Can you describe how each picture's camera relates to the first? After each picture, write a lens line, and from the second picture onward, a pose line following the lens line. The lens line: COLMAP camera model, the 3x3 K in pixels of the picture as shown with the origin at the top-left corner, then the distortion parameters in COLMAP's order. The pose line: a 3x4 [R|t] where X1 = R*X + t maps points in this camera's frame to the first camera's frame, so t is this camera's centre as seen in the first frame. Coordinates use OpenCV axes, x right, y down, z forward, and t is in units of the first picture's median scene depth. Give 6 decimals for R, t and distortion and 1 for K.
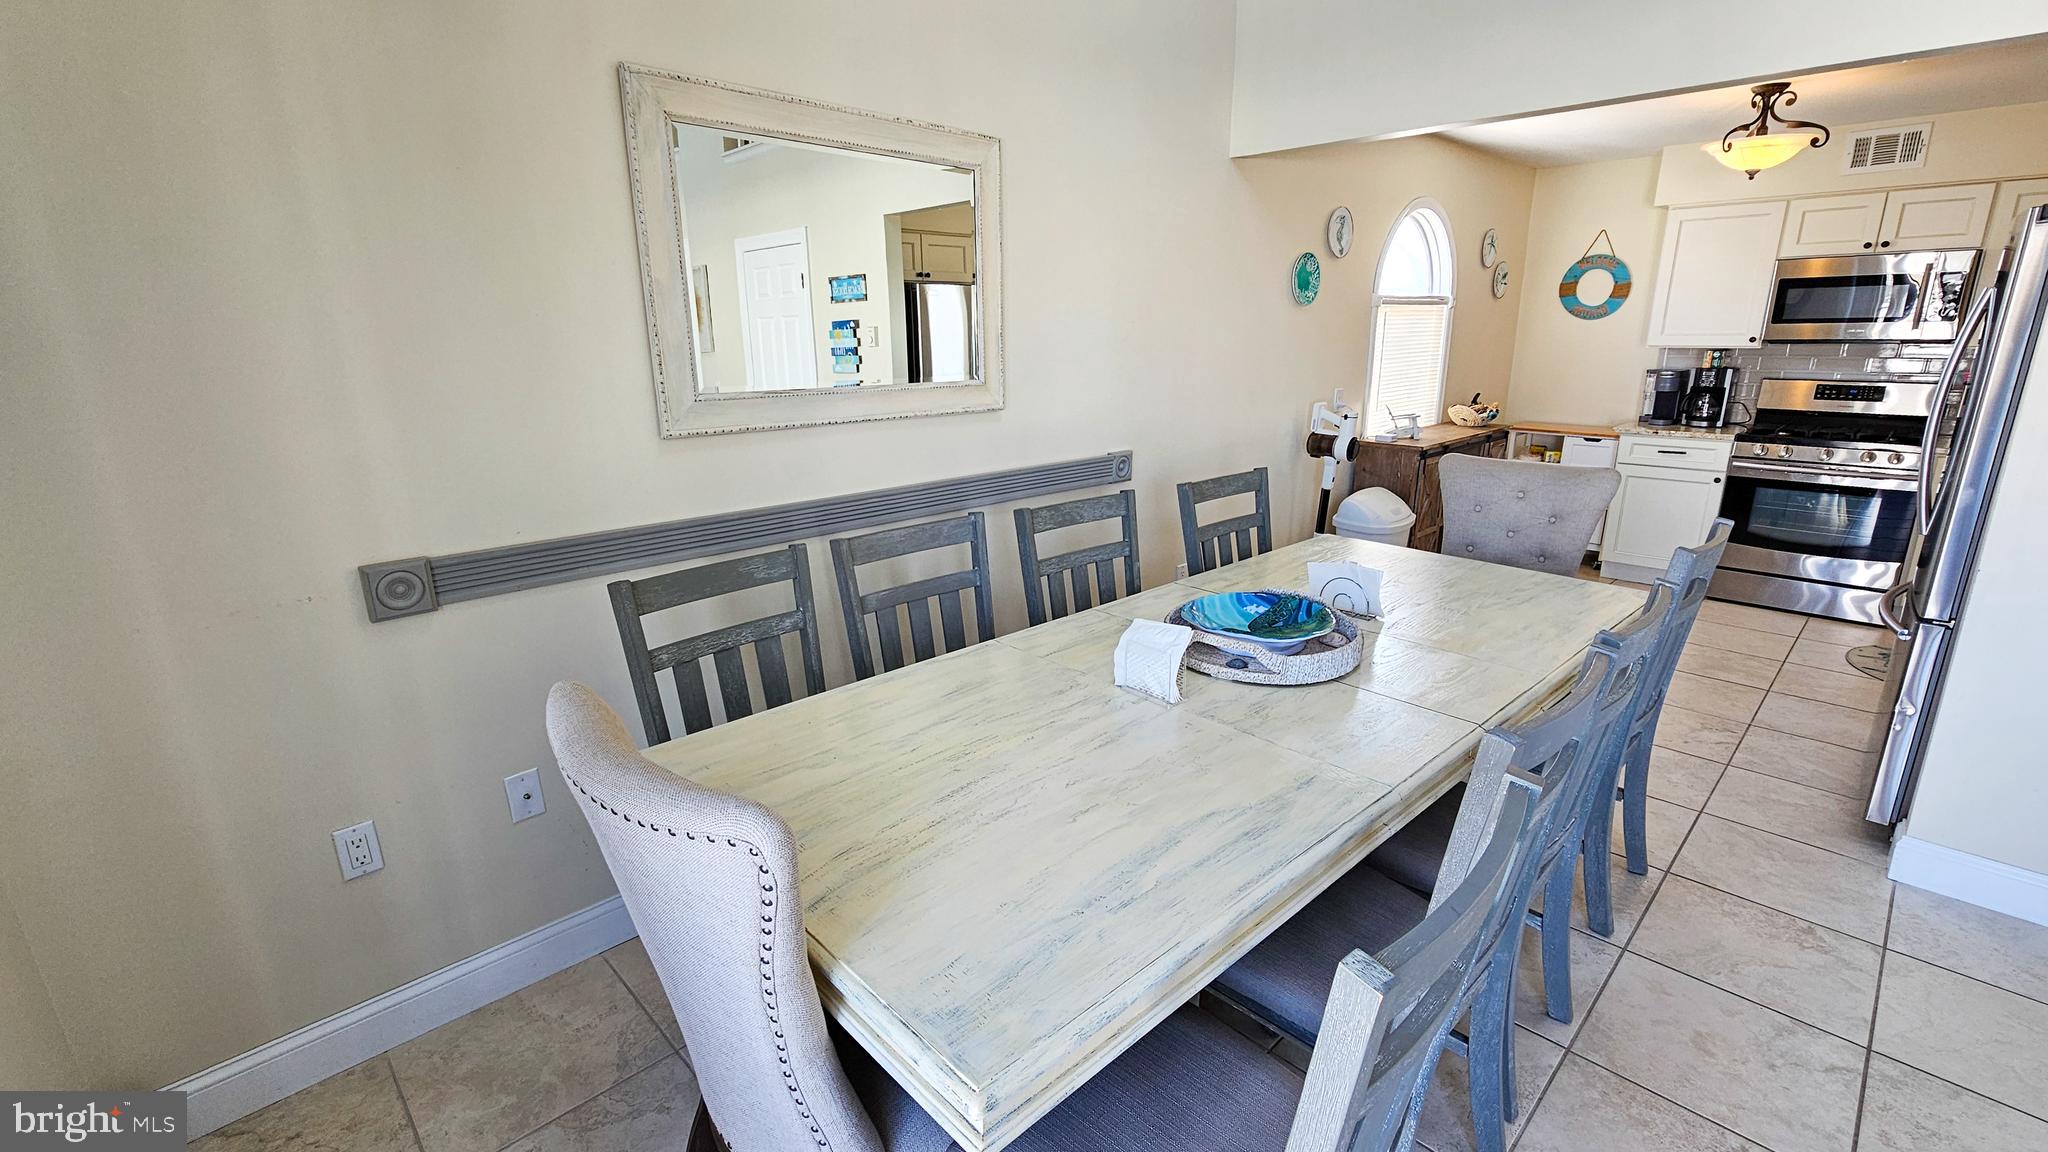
lens RADIAL K [[909.5, 0, 1047.3], [0, 909.5, 574.1], [0, 0, 1]] dist [0.014673, 0.000058]
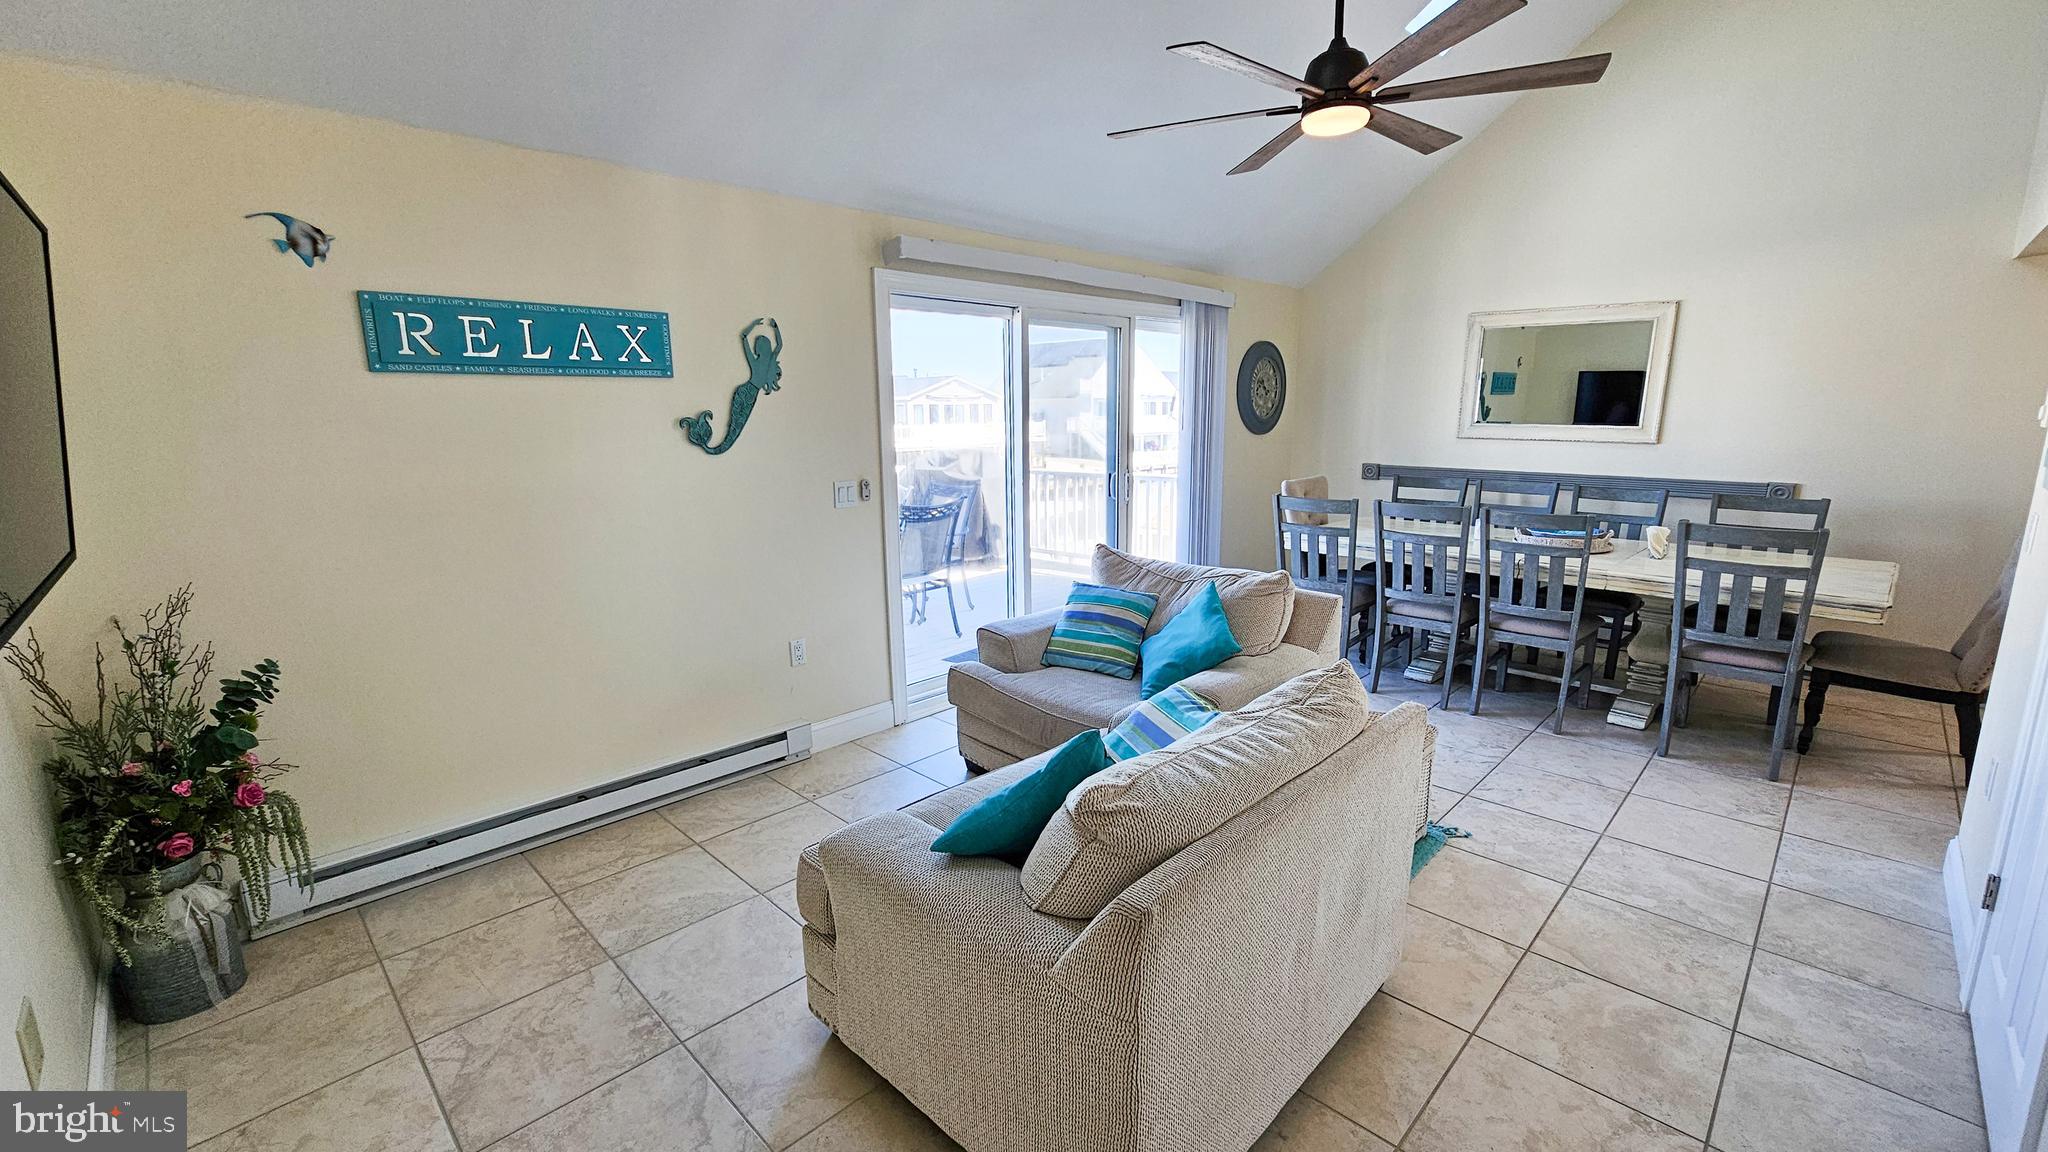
lens RADIAL K [[841.5, 0, 1030.8], [0, 841.5, 579.5], [0, 0, 1]] dist [0.000489, 0.000477]
pose [[0.011854, 0.209975, -0.977635, 0.957034], [-0.258659, 0.945070, 0.199844, 0.037581], [0.965896, 0.250506, 0.065515, -0.150153]]
